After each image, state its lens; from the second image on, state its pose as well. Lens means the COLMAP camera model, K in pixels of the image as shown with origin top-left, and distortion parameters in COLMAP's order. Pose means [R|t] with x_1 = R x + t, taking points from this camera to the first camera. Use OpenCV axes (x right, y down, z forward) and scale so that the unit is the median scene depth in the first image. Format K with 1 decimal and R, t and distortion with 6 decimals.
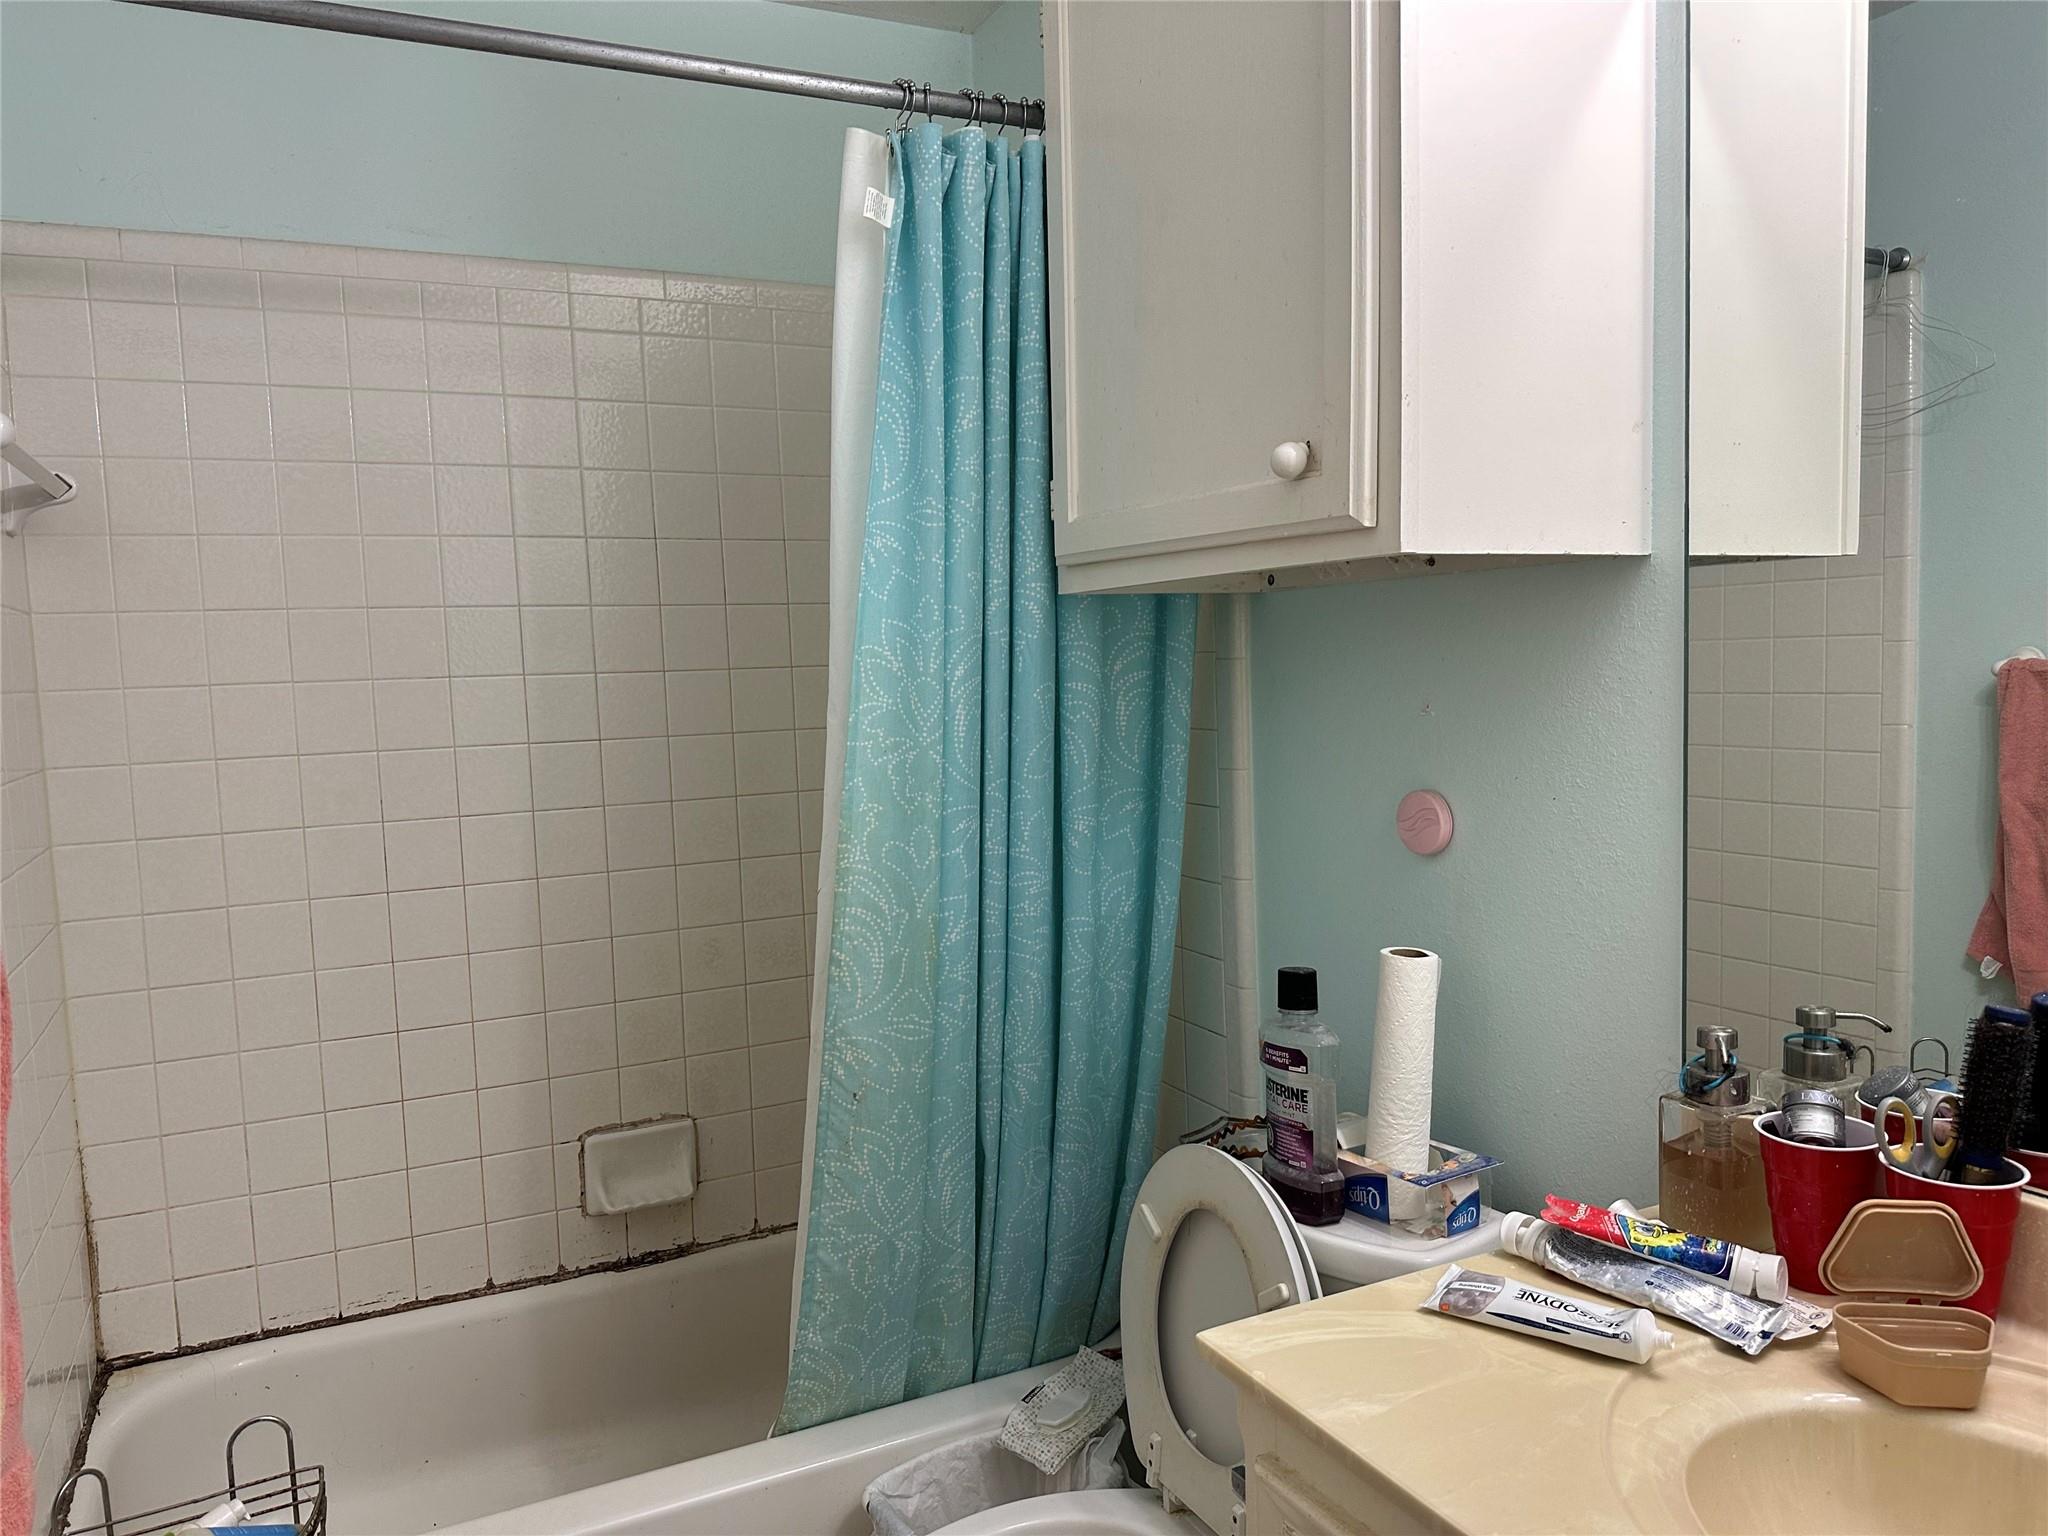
lens RADIAL K [[1458.9, 0, 1011.5], [0, 1458.9, 749.1], [0, 0, 1]] dist [0.141105, -0.202251]
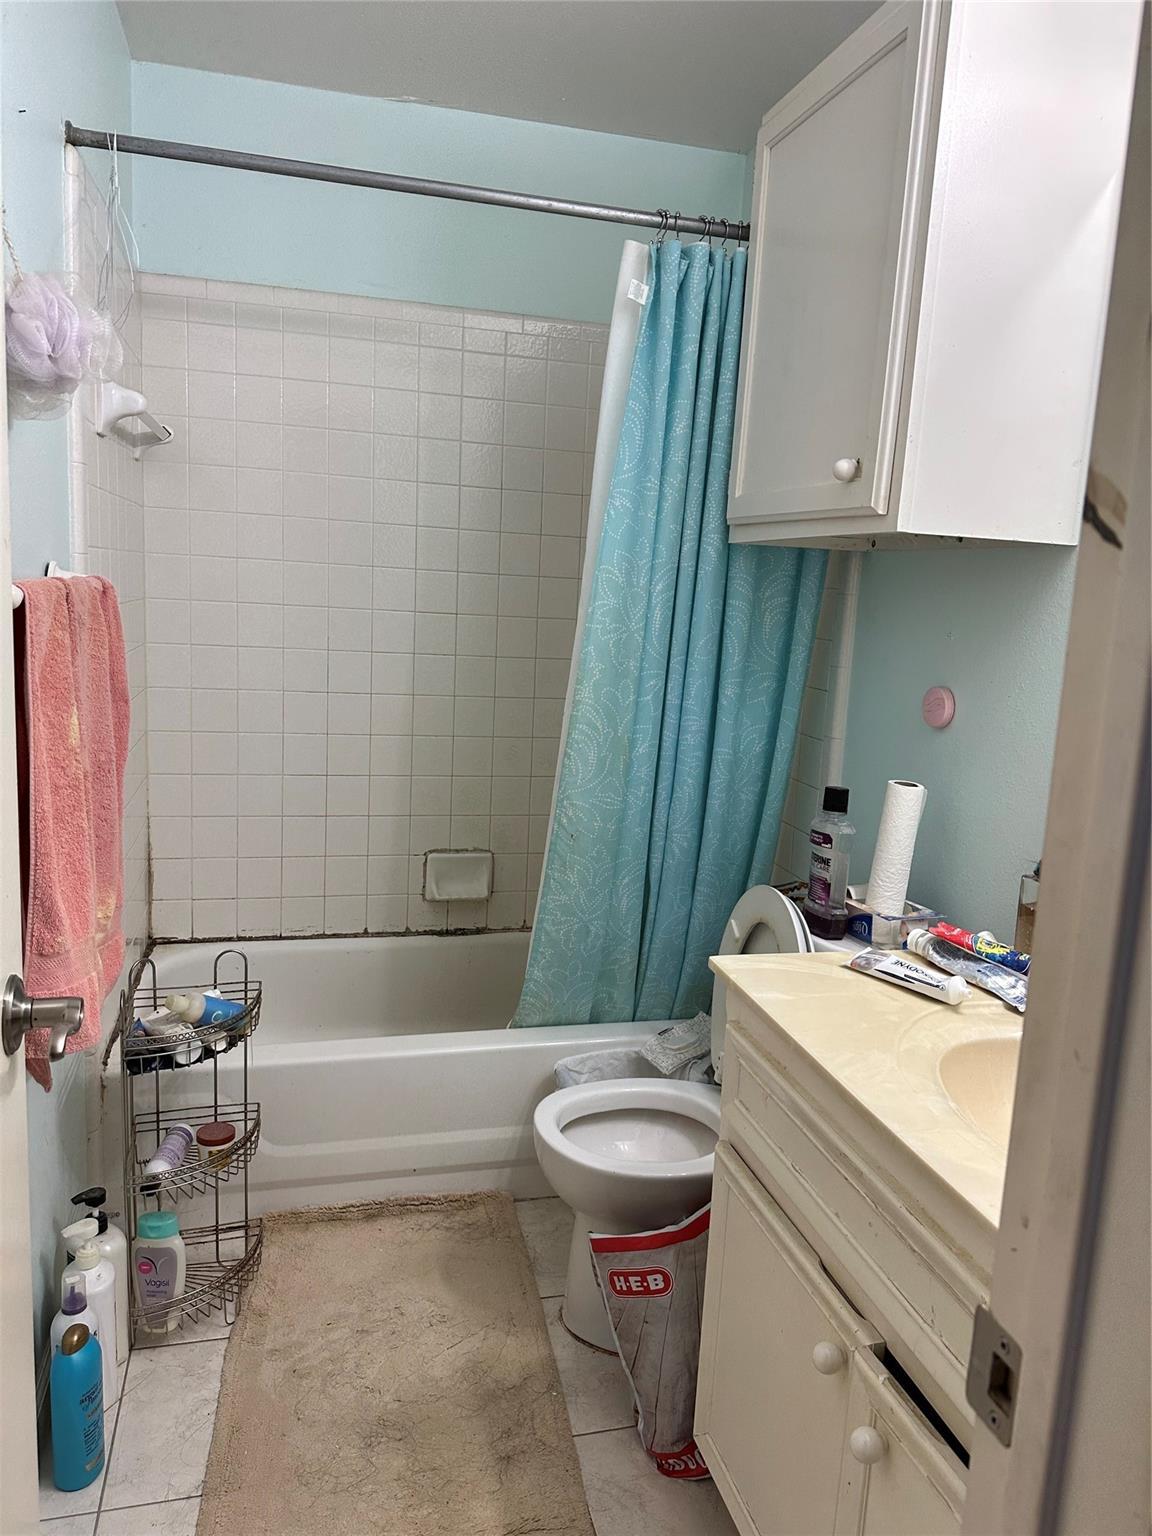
lens RADIAL K [[1094.1, 0, 577.7], [0, 1094.1, 731.3], [0, 0, 1]] dist [0.141105, -0.202251]
pose [[0.975966, 0.112556, -0.186604, 0.121038], [-0.099372, 0.991942, 0.078587, 0.019168], [0.193946, -0.058155, 0.979287, -0.215925]]
